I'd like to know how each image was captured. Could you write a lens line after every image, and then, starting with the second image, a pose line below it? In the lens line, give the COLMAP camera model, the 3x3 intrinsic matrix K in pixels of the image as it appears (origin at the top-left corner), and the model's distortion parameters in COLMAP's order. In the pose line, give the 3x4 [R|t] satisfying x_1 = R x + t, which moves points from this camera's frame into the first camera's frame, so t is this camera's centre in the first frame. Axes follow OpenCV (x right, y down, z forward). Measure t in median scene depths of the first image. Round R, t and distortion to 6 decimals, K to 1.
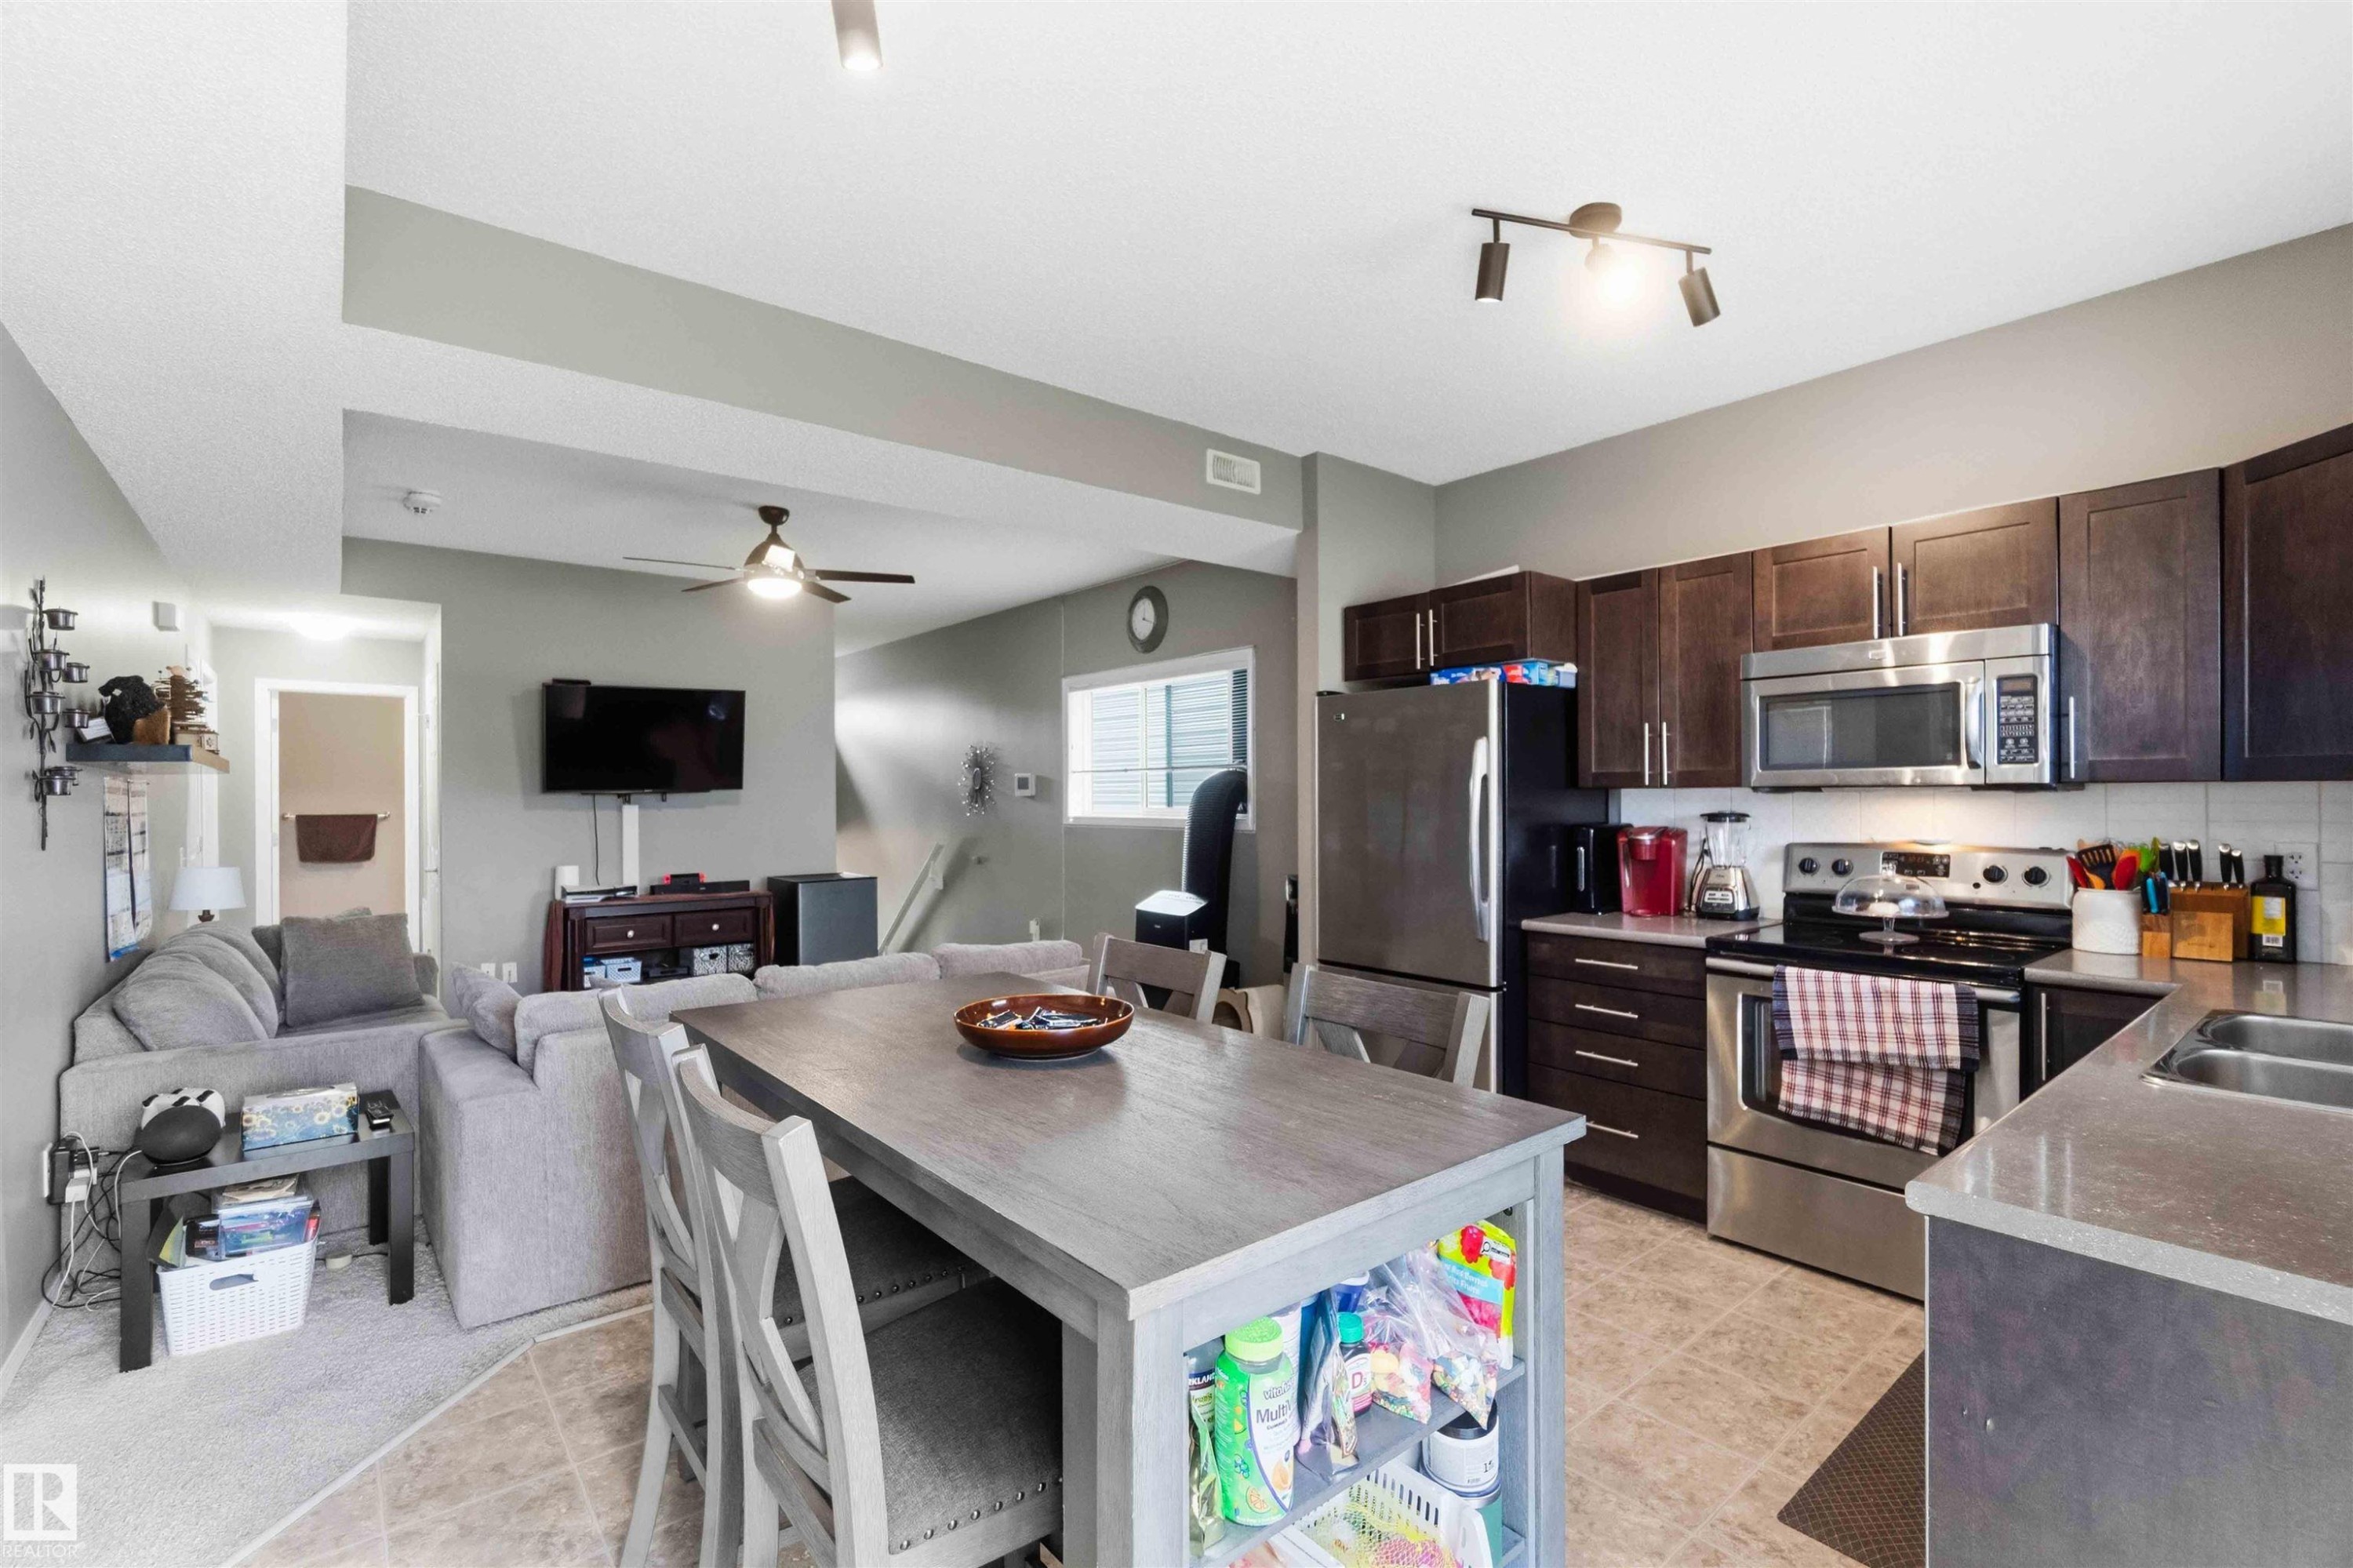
lens RADIAL K [[1023.4, 0, 1172.4], [0, 1023.4, 807.3], [0, 0, 1]] dist [-0.001794, 0.000798]
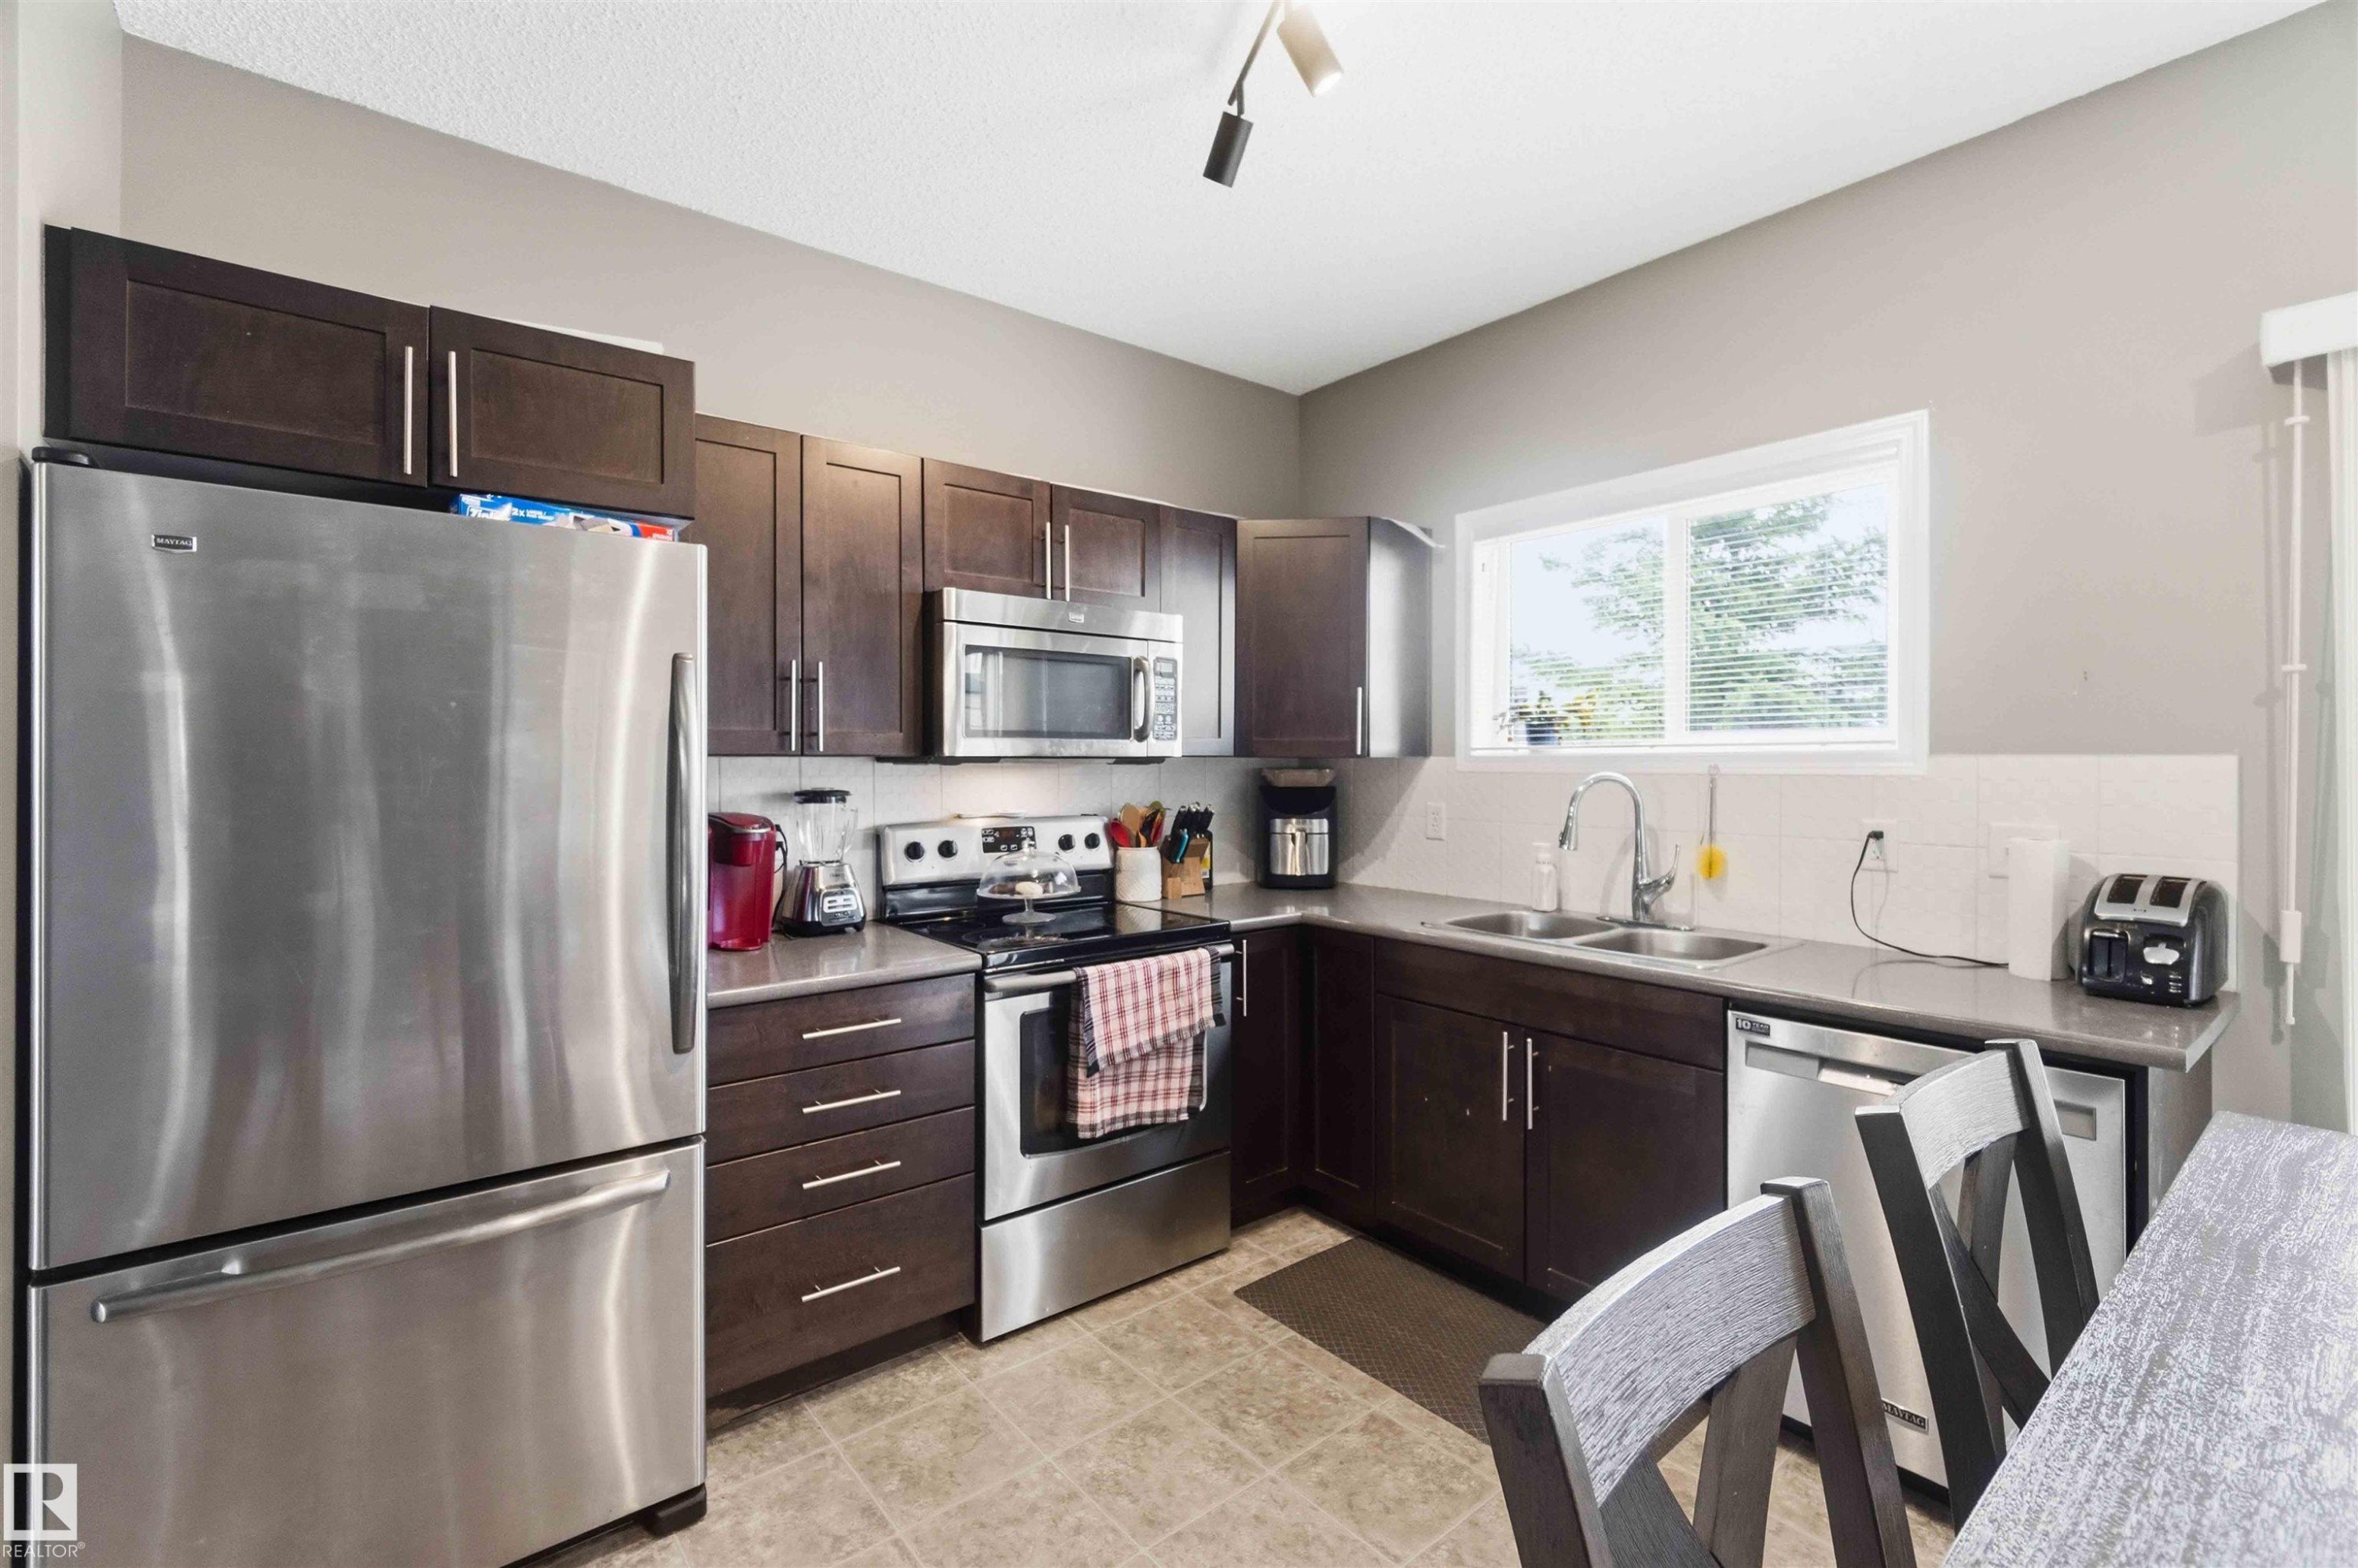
lens RADIAL K [[1025.5, 0, 1179.1], [0, 1025.5, 765.7], [0, 0, 1]] dist [-0.001794, 0.000798]
pose [[0.004242, 0.000813, 0.999991, -0.188192], [0.007598, 0.999971, -0.000845, -0.008648], [-0.999962, 0.007602, 0.004235, 0.668906]]
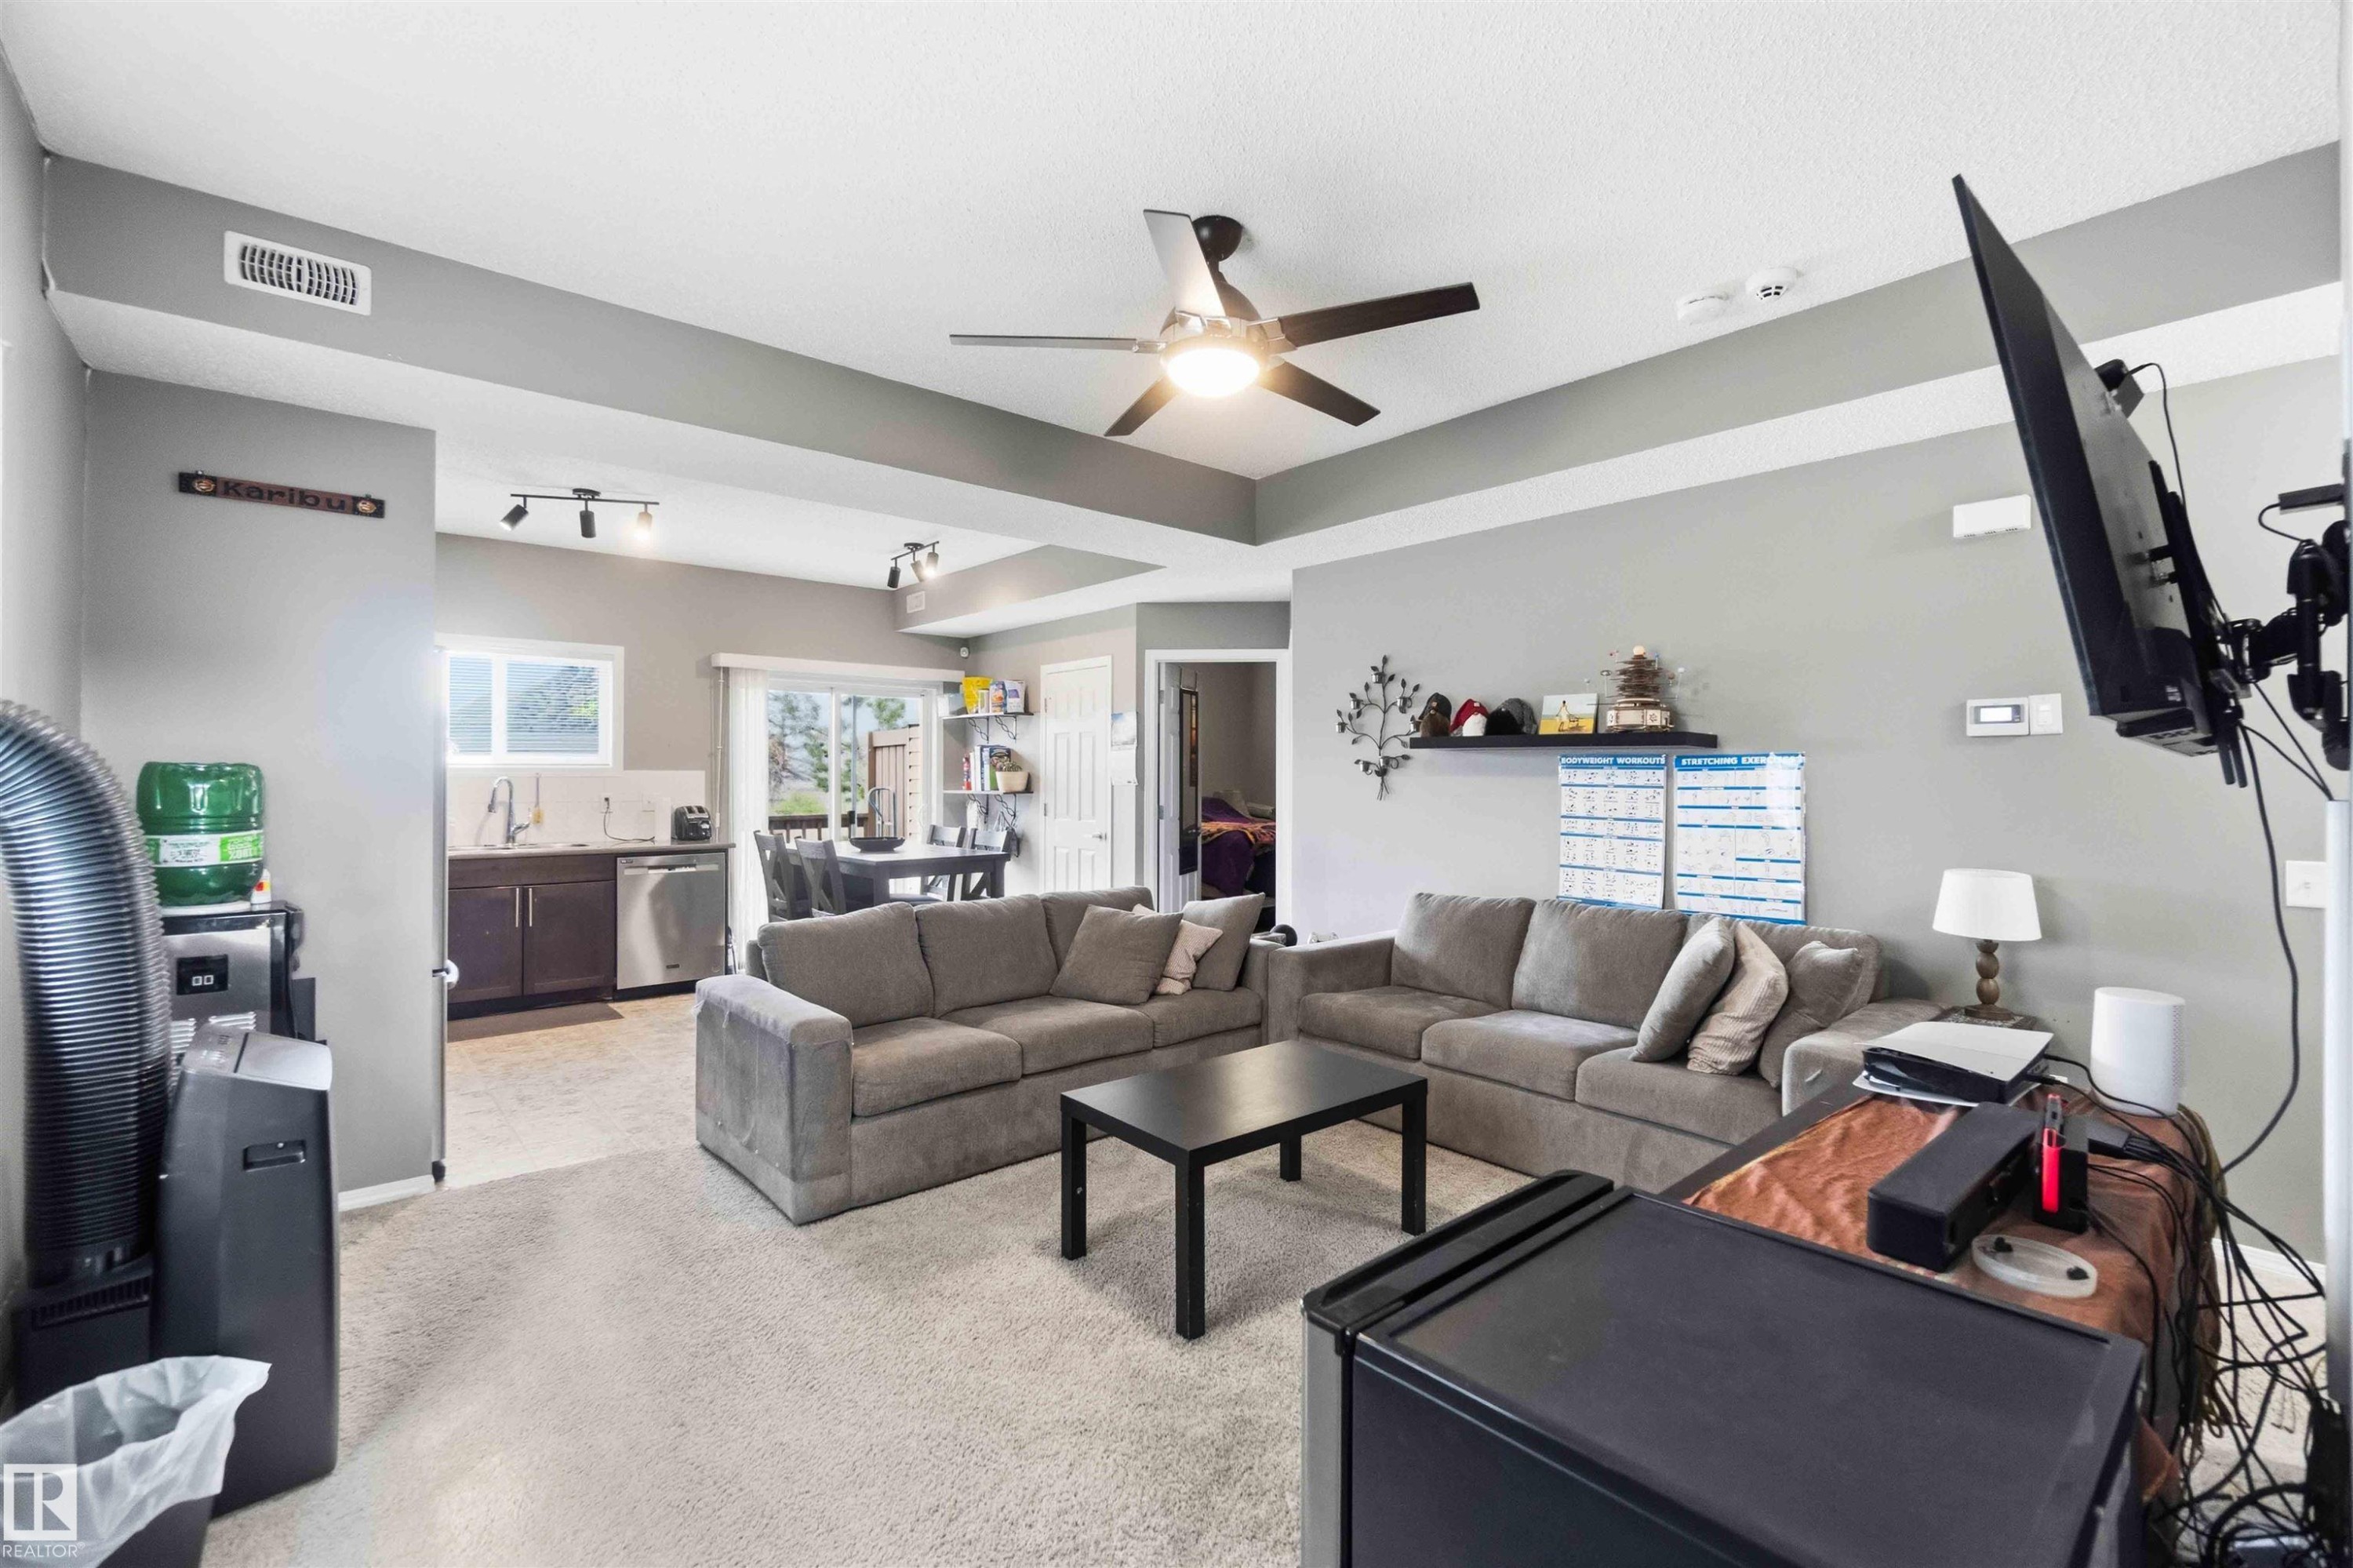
lens RADIAL K [[1023.4, 0, 1179.9], [0, 1023.4, 775.3], [0, 0, 1]] dist [-0.001794, 0.000798]
pose [[-0.999621, 0.002539, -0.027423, -0.451480], [0.002315, 0.999964, 0.008216, -0.015121], [0.027443, 0.008149, -0.999590, 1.926911]]
